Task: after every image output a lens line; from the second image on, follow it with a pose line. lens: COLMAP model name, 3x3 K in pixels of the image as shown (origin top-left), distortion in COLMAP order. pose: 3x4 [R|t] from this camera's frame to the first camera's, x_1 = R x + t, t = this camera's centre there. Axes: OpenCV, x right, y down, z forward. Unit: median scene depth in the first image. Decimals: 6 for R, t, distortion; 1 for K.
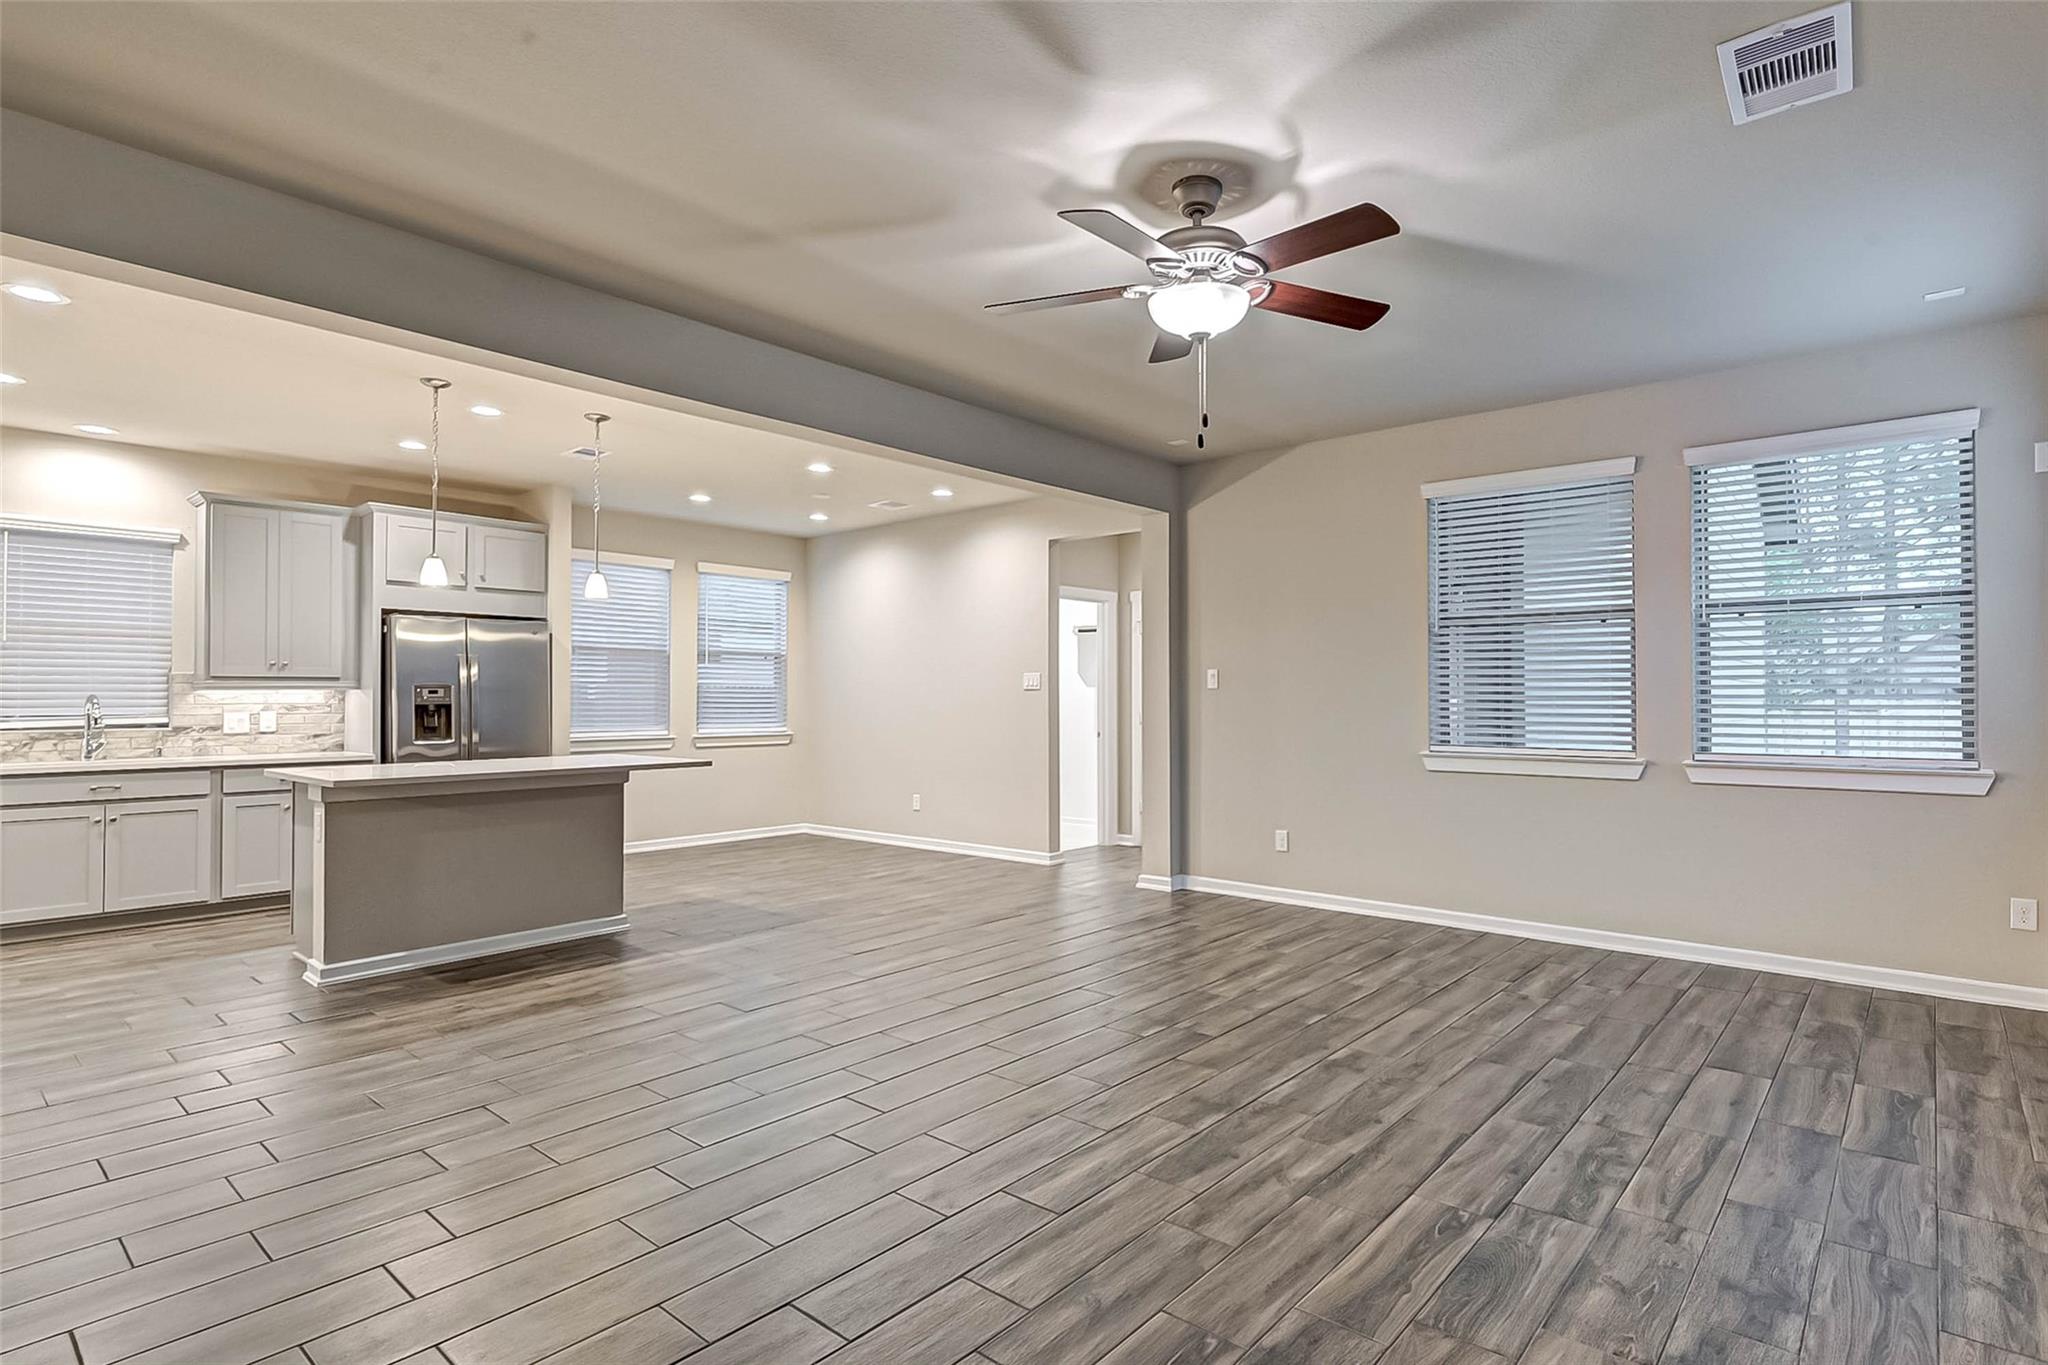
lens RADIAL K [[1051.6, 0, 1141.2], [0, 1051.6, 686.5], [0, 0, 1]] dist [-0.001704, -0.000347]
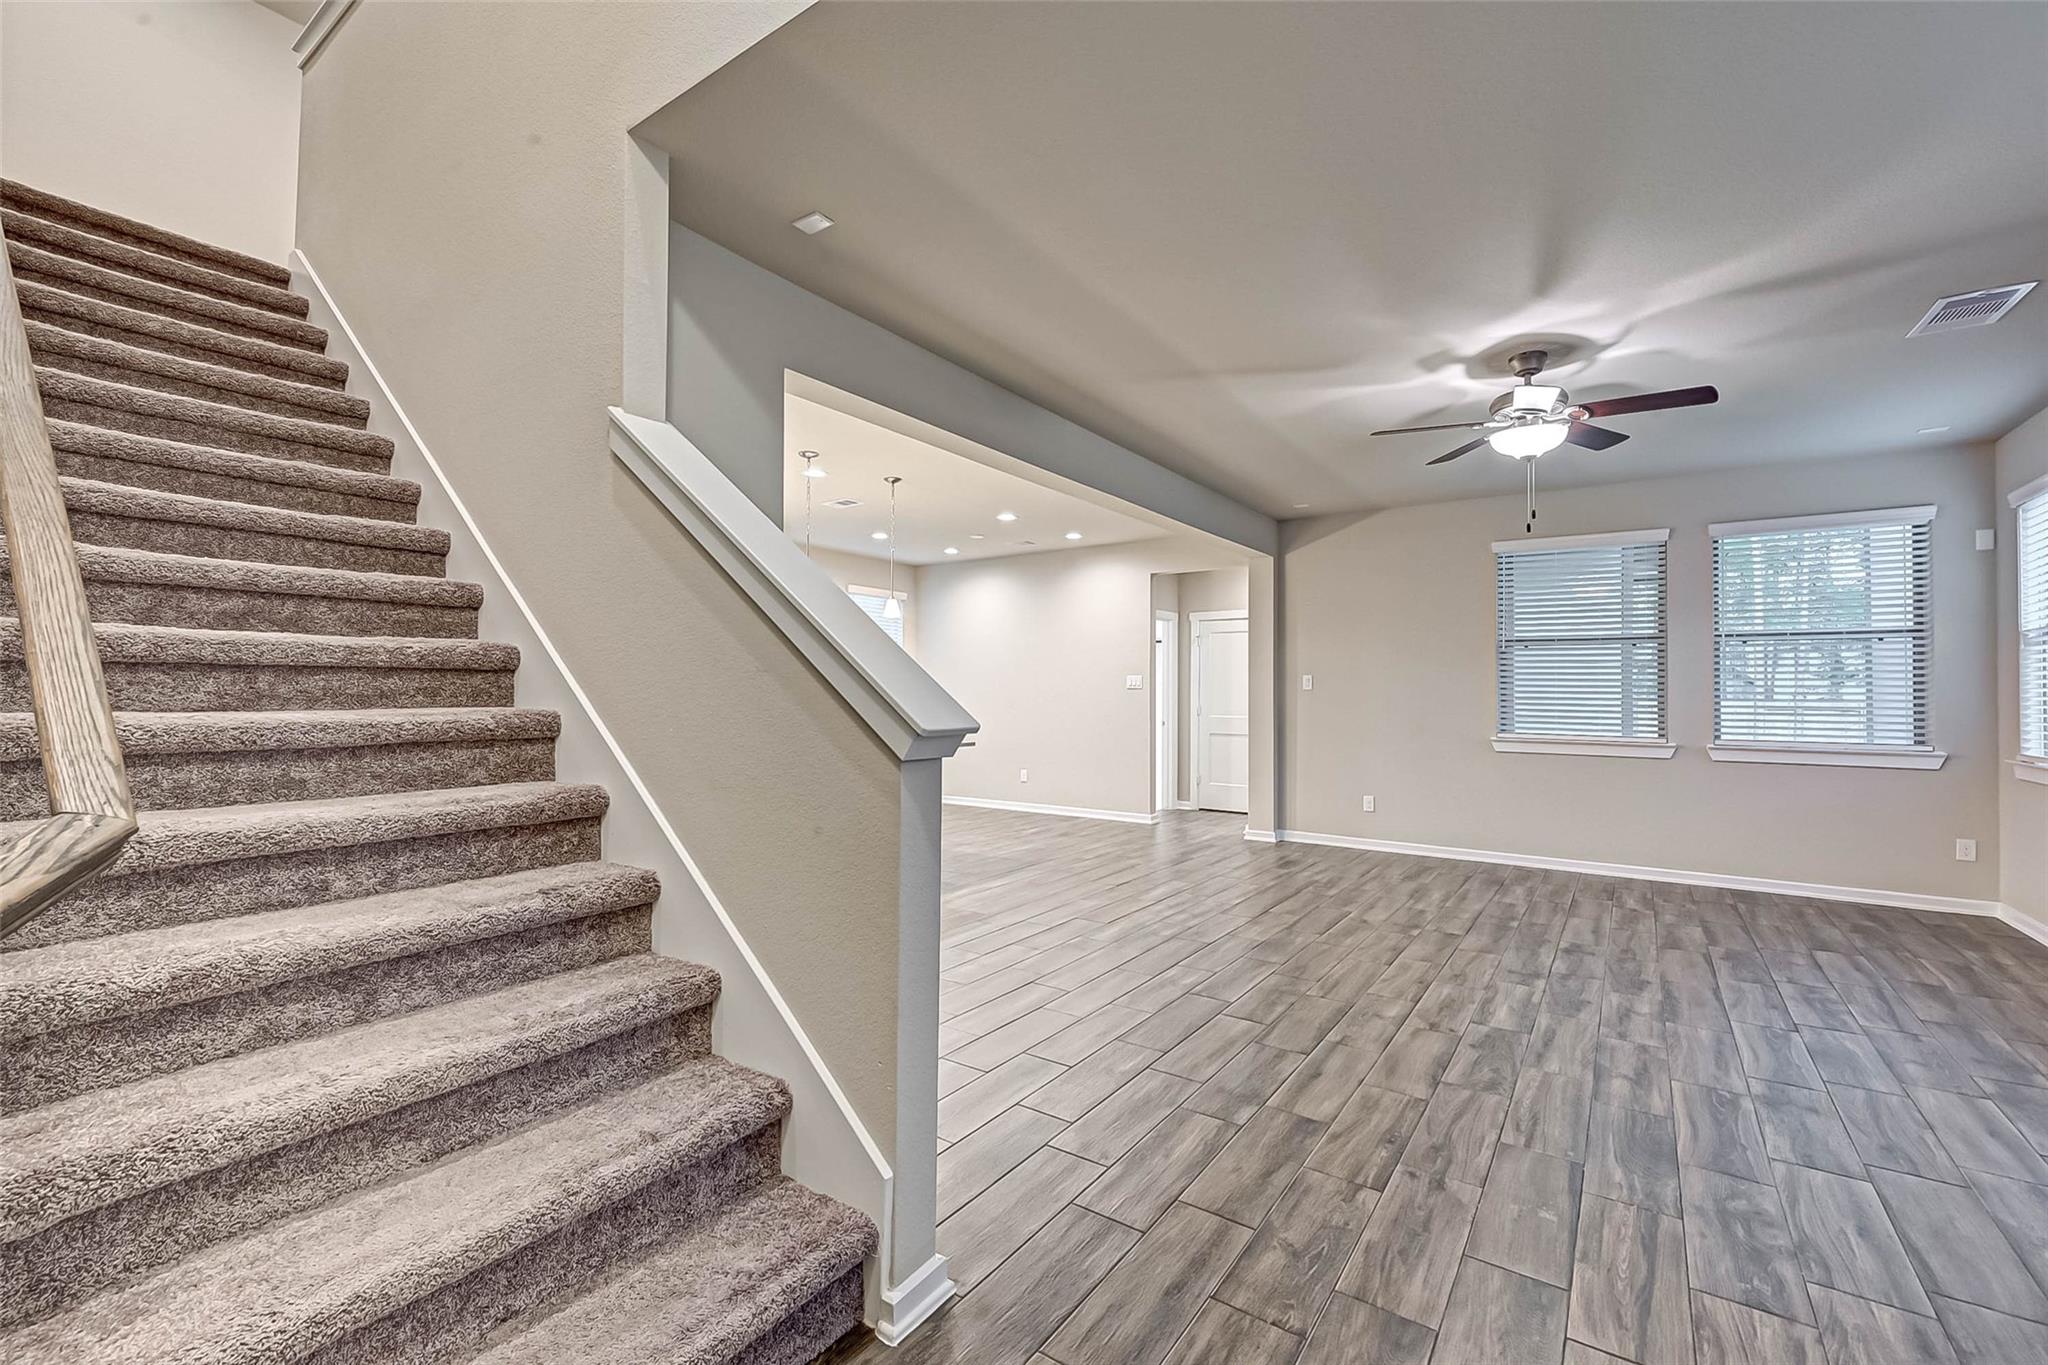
lens RADIAL K [[887.4, 0, 1045.9], [0, 887.4, 680.1], [0, 0, 1]] dist [-0.001216, -0.000009]
pose [[0.998038, 0.009757, 0.061842, -0.426688], [-0.009552, 0.999948, -0.003613, -0.003813], [-0.061874, 0.003016, 0.998079, -0.127922]]
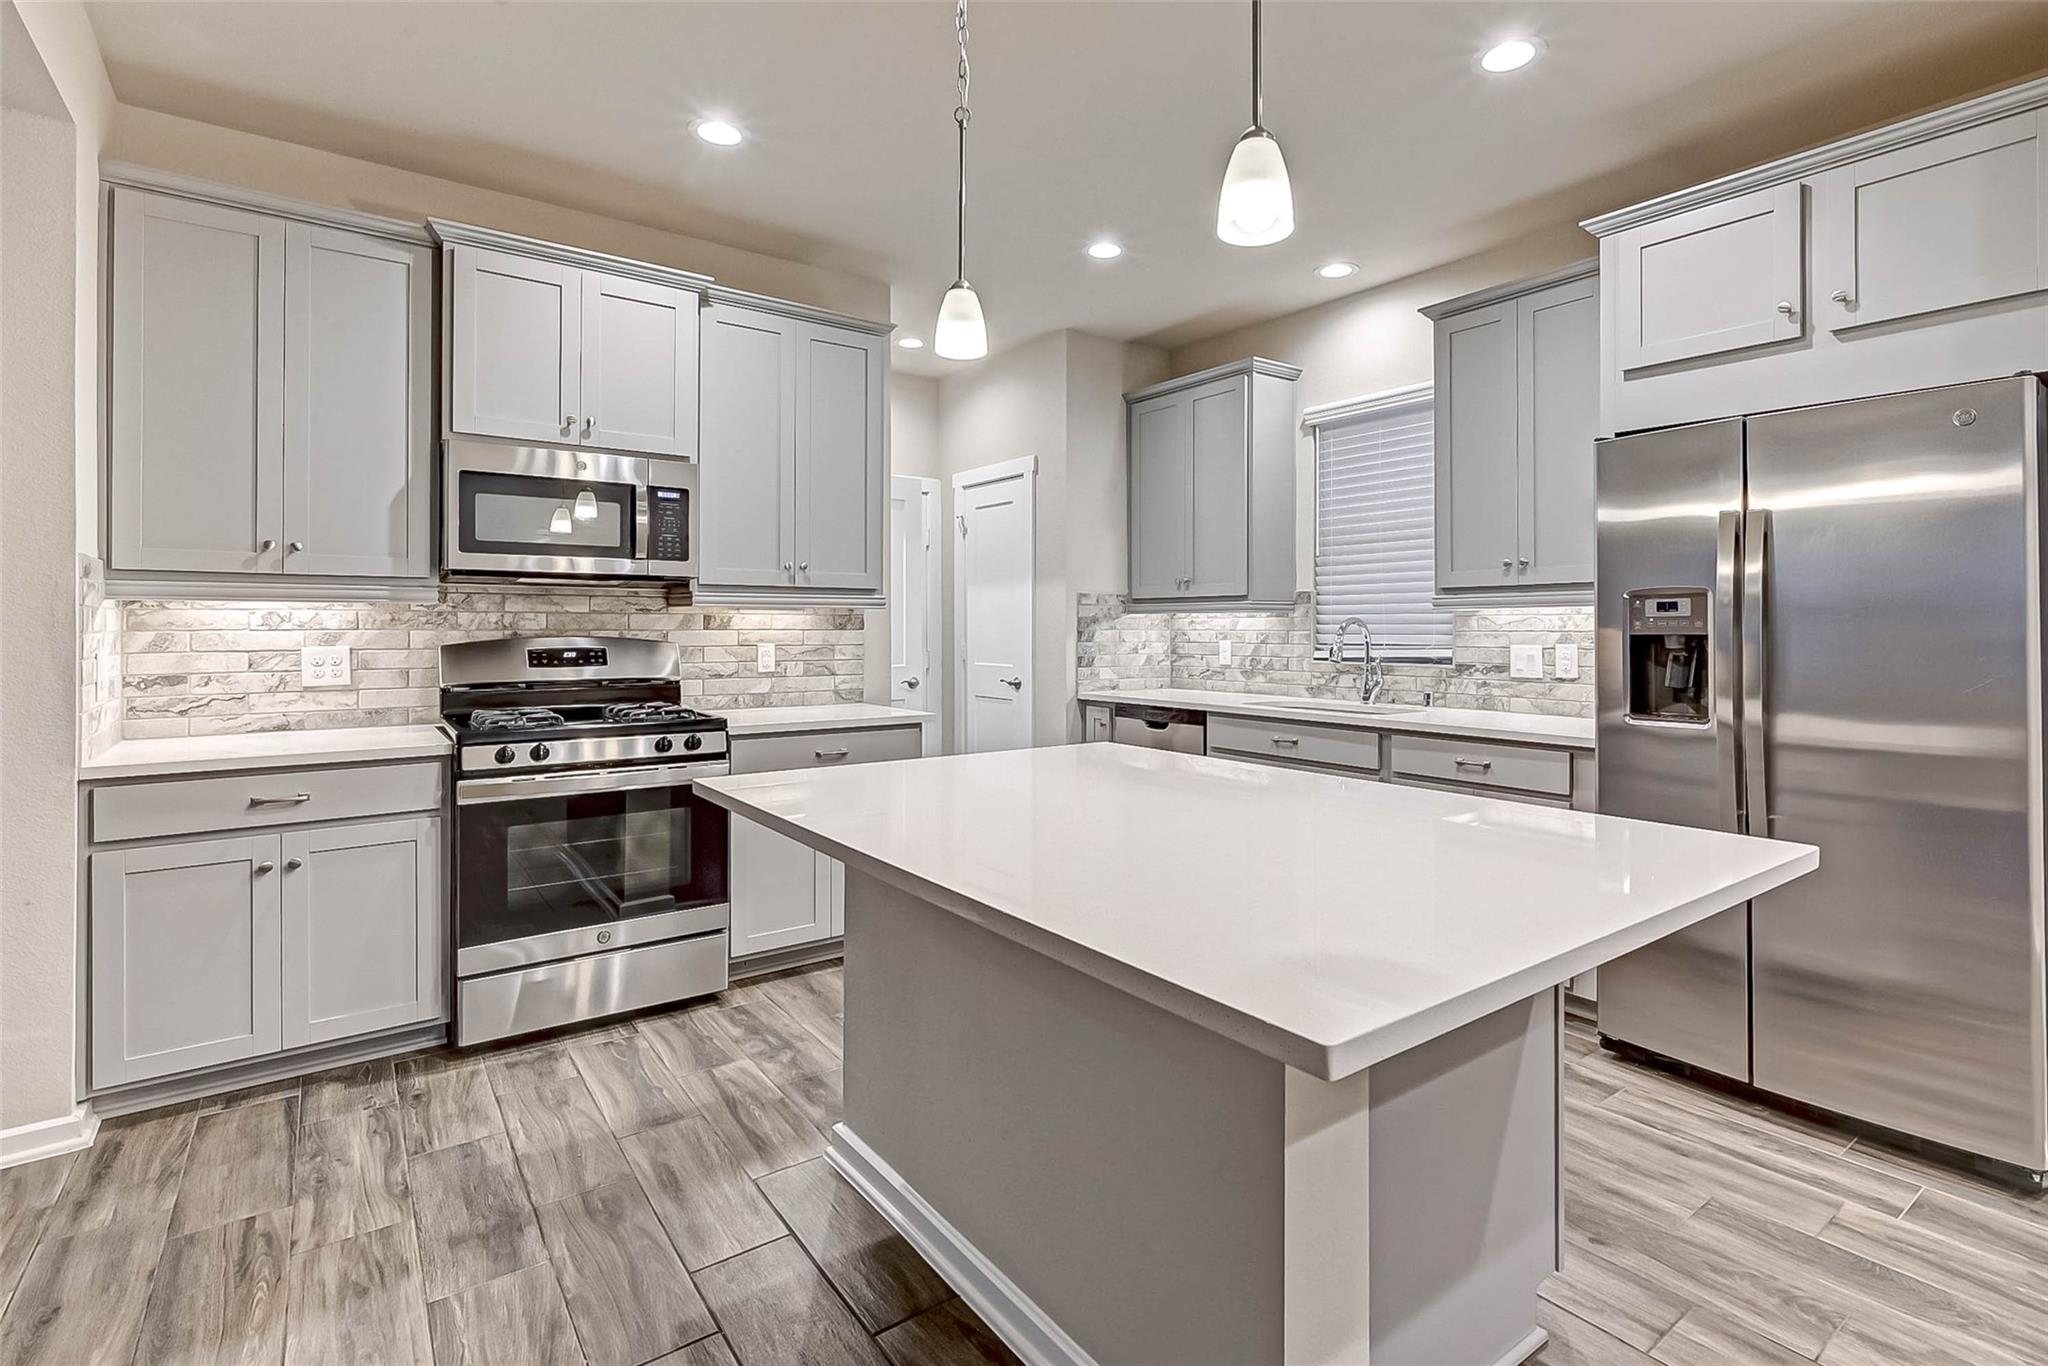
lens RADIAL K [[962.4, 0, 1071.0], [0, 962.4, 623.7], [0, 0, 1]] dist [0.000310, -0.000069]
pose [[-0.260596, -0.000378, -0.965448, -0.295214], [0.012261, 0.999918, -0.003701, 0.013500], [0.965370, -0.012802, -0.260570, 1.092300]]
